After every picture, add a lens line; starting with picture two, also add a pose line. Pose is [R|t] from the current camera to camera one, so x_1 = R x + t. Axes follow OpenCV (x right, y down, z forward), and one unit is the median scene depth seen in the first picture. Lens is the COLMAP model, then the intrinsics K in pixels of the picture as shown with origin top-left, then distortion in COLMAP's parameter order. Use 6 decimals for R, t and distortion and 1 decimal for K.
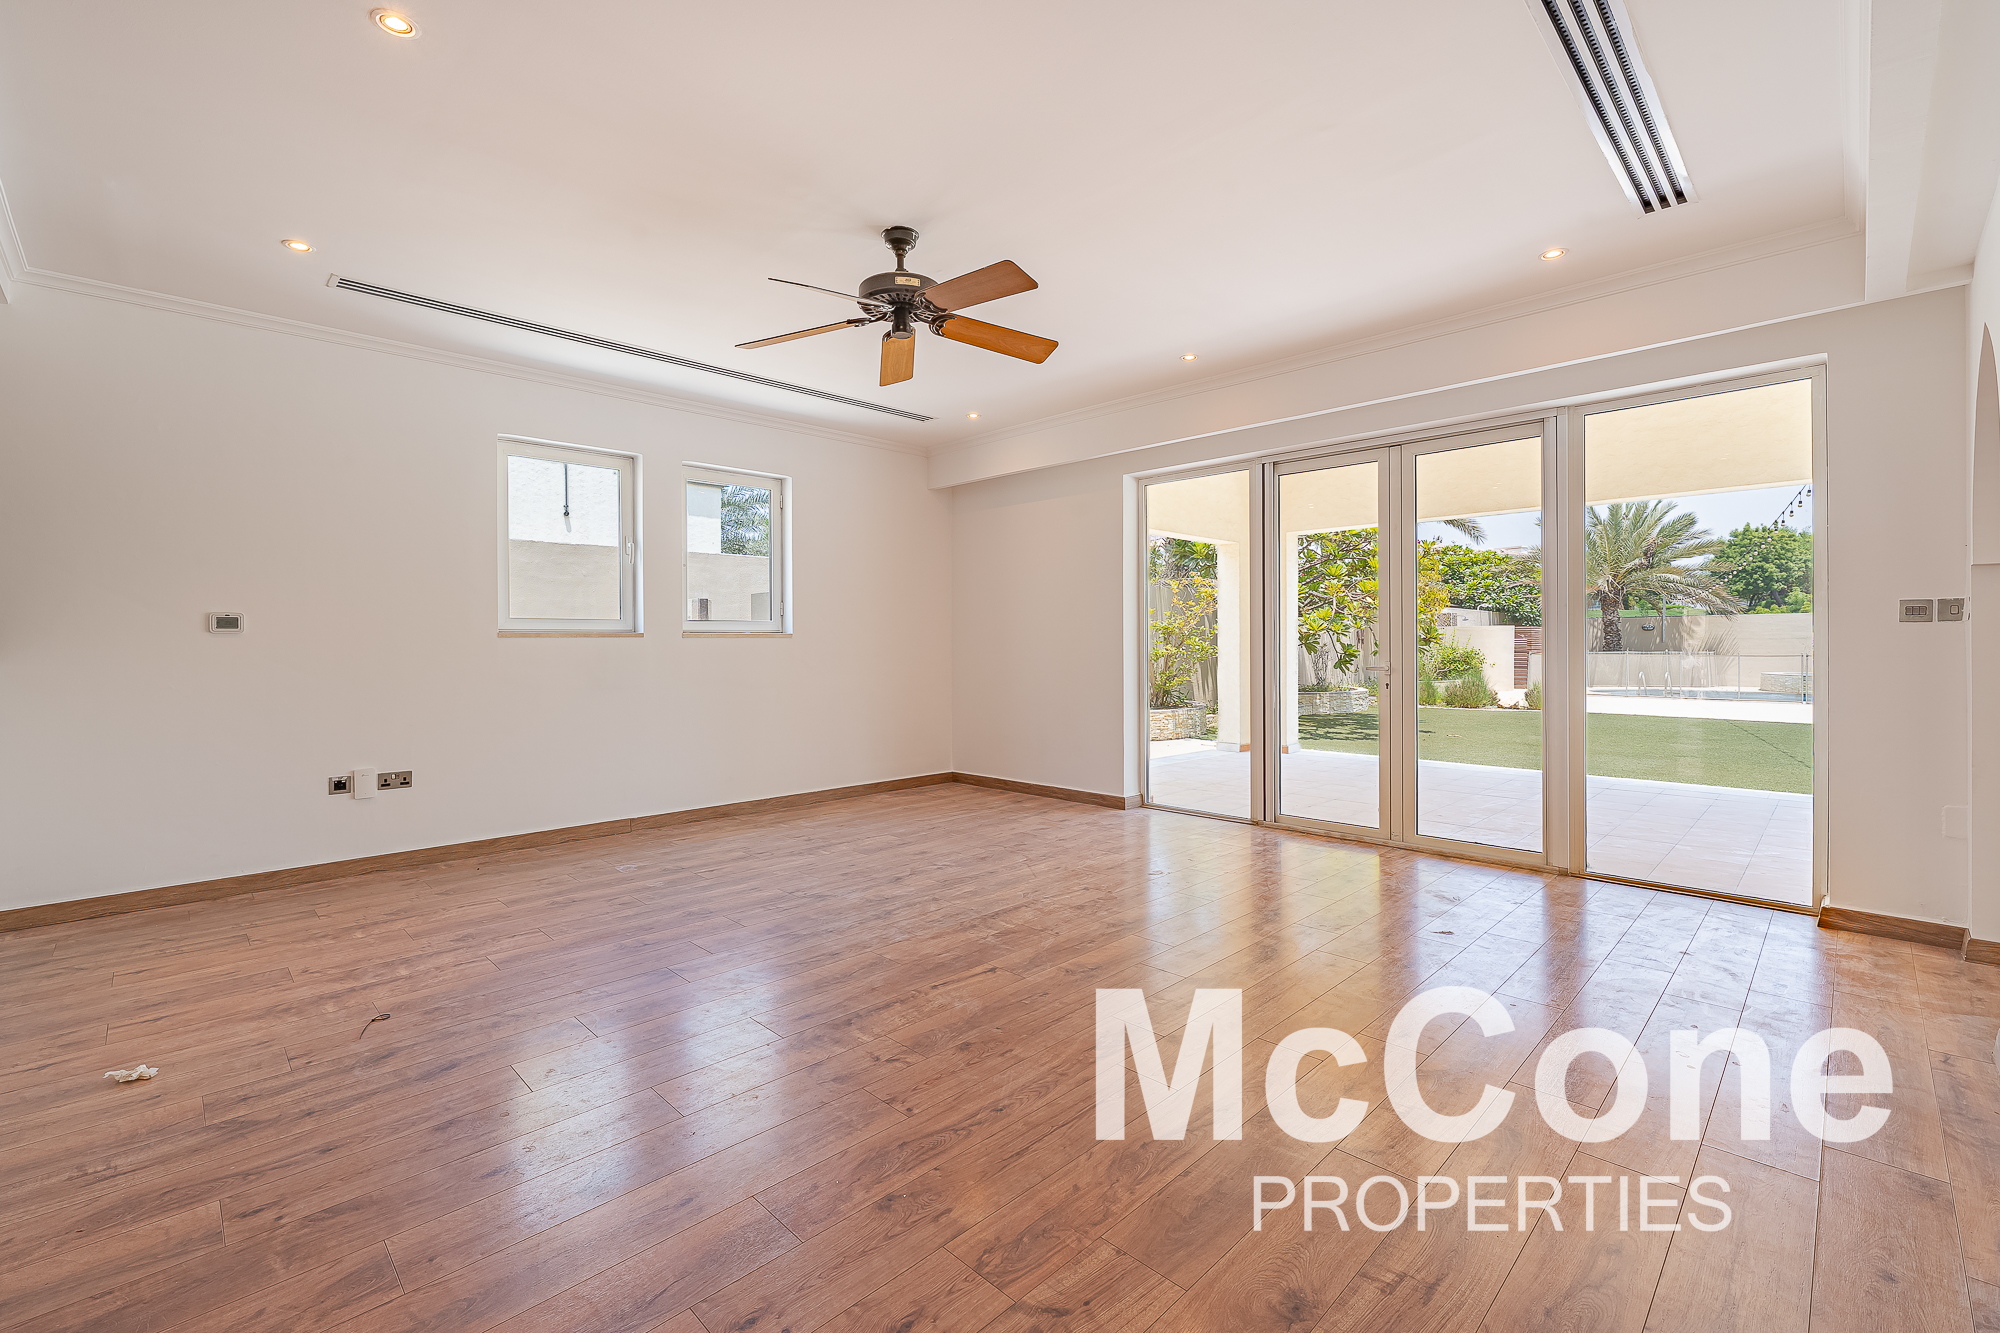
lens RADIAL K [[824.4, 0, 983.6], [0, 824.4, 636.9], [0, 0, 1]] dist [-0.007341, -0.000412]
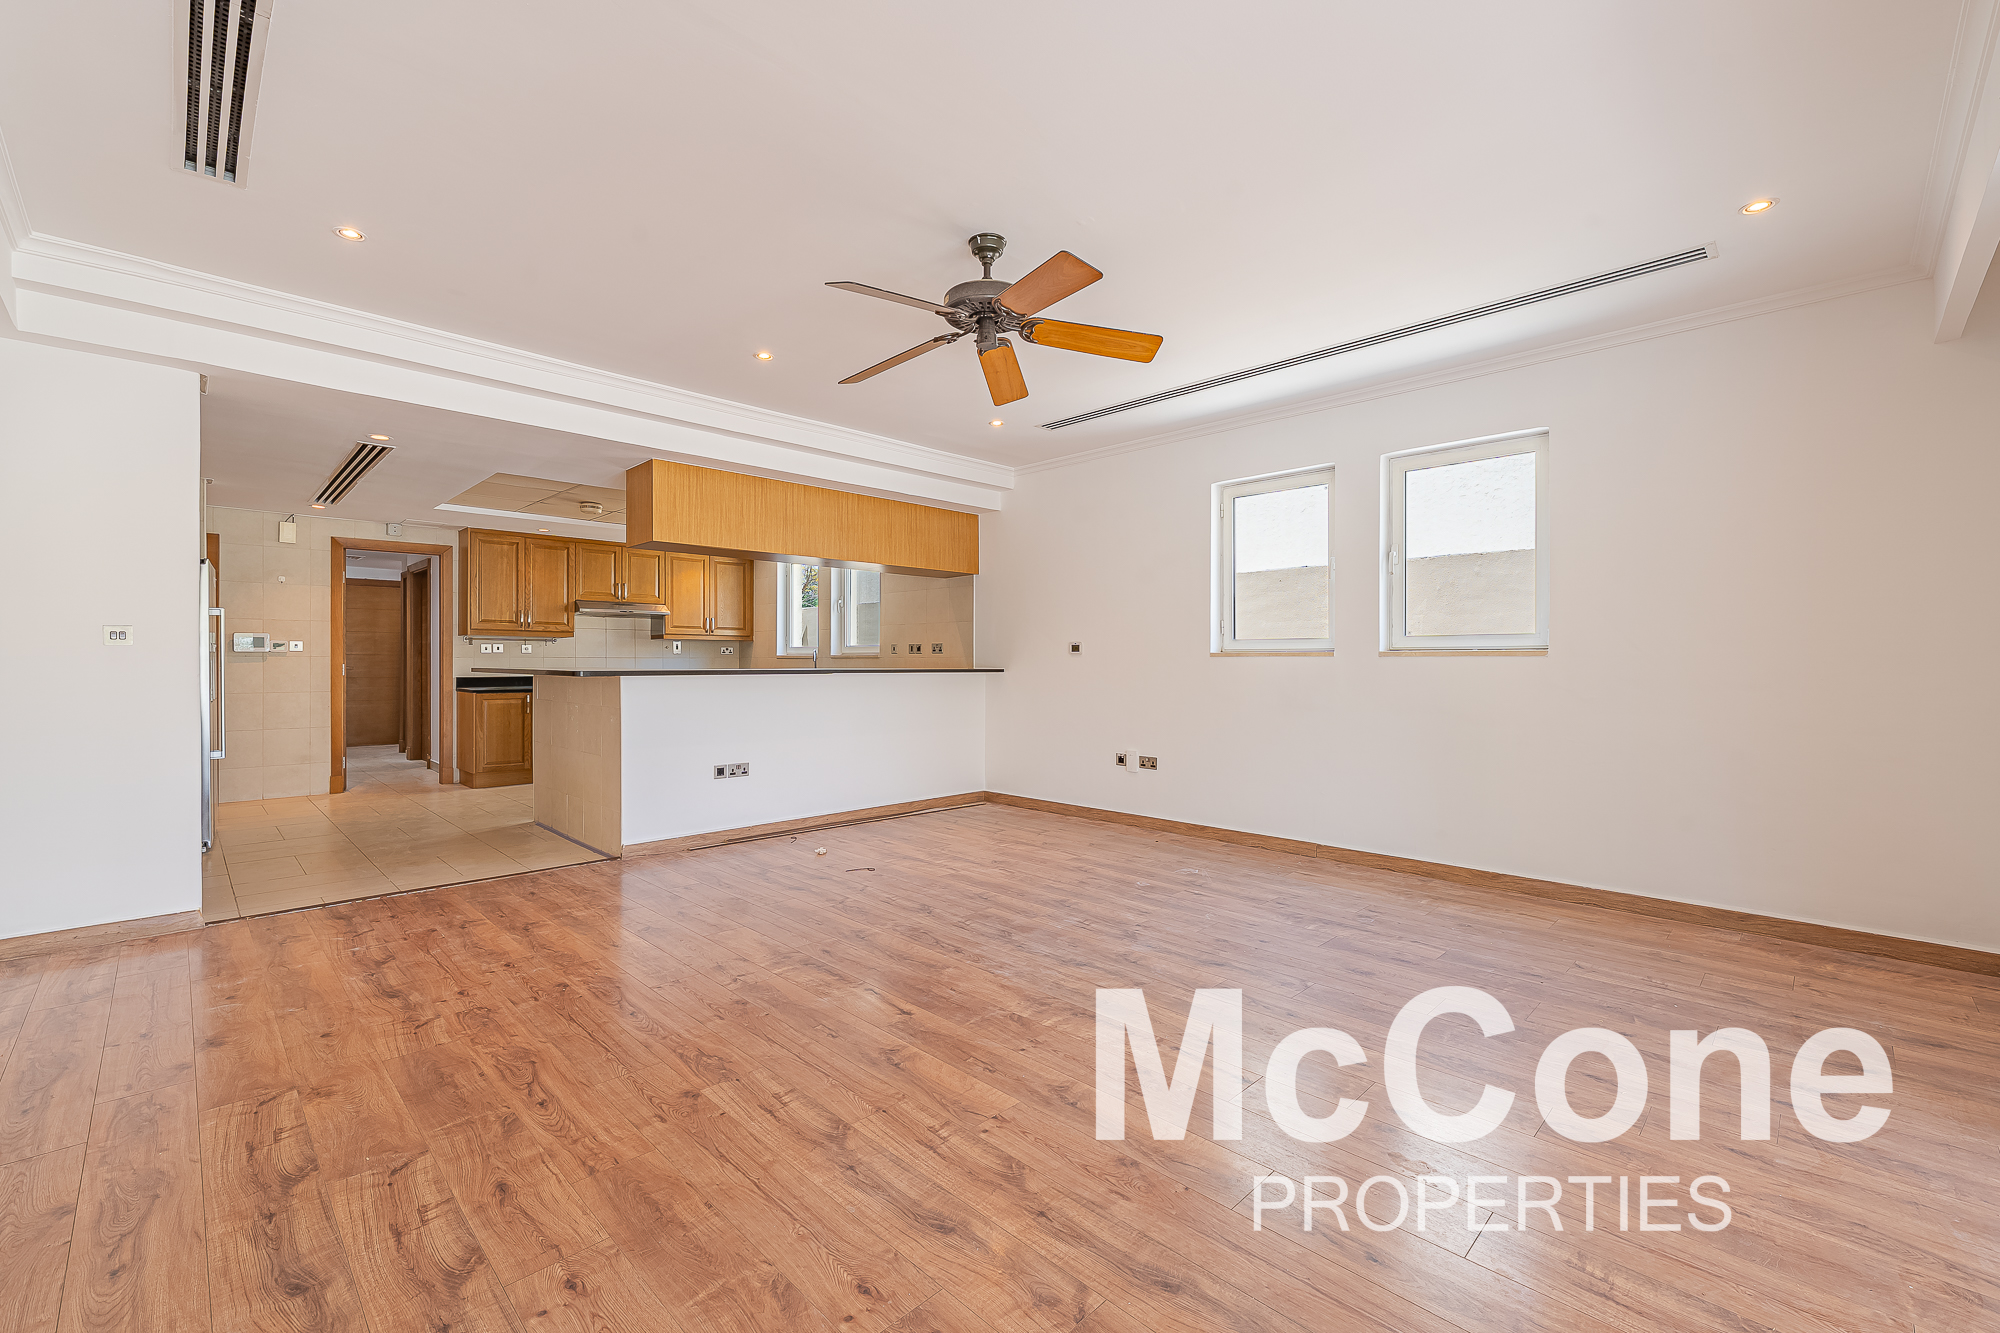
lens RADIAL K [[824.4, 0, 999.5], [0, 824.4, 659.4], [0, 0, 1]] dist [-0.007341, -0.000412]
pose [[0.034042, 0.003123, -0.999416, 0.788889], [0.002455, 0.999992, 0.003208, 0.000244], [0.999417, -0.002563, 0.034034, 0.896268]]
